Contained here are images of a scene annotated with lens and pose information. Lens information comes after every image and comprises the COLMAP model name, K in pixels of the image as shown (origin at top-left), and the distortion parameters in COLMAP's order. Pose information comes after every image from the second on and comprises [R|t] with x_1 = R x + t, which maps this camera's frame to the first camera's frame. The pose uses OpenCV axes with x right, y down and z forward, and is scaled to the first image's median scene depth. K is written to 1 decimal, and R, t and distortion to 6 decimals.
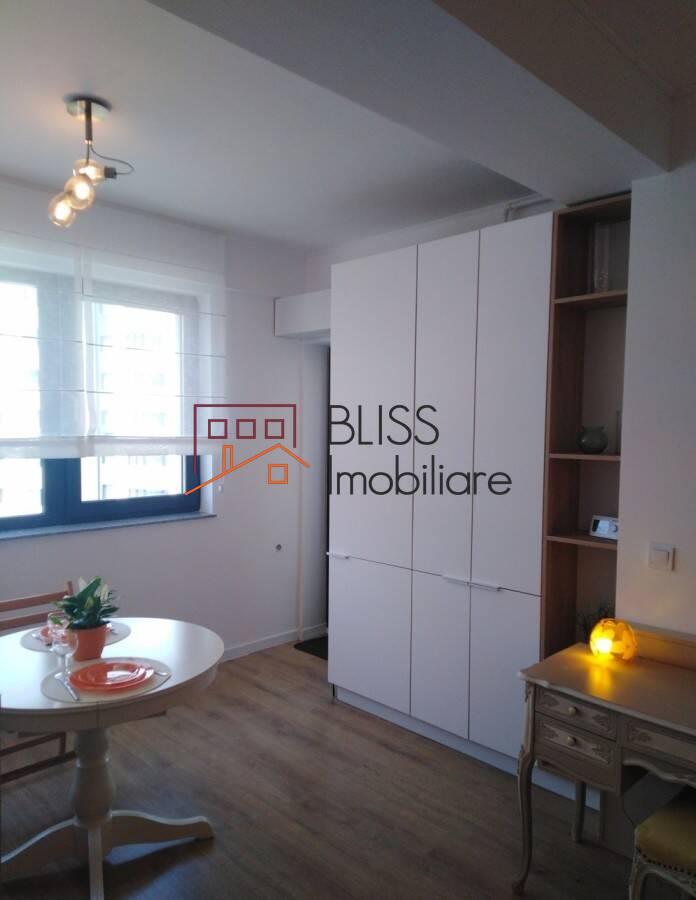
lens RADIAL K [[675.9, 0, 349.9], [0, 675.9, 445.2], [0, 0, 1]] dist [0.011478, -0.010899]
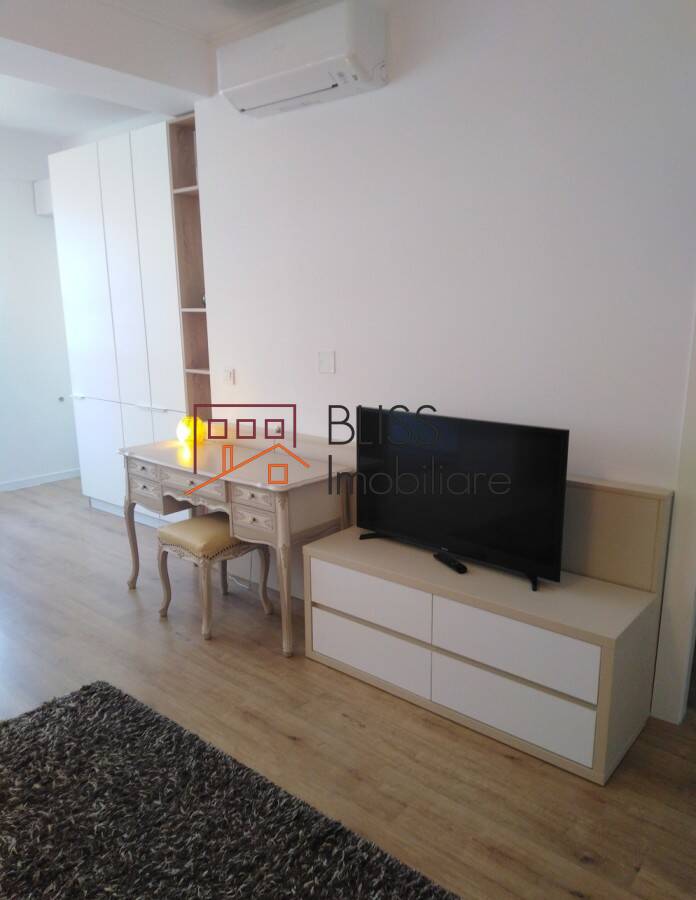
lens RADIAL K [[675.9, 0, 347.3], [0, 675.9, 457.0], [0, 0, 1]] dist [0.011478, -0.010899]
pose [[0.994737, -0.029886, 0.098010, 0.432884], [0.011129, 0.982373, 0.186601, 0.049634], [-0.101859, -0.184528, 0.977535, -0.393186]]
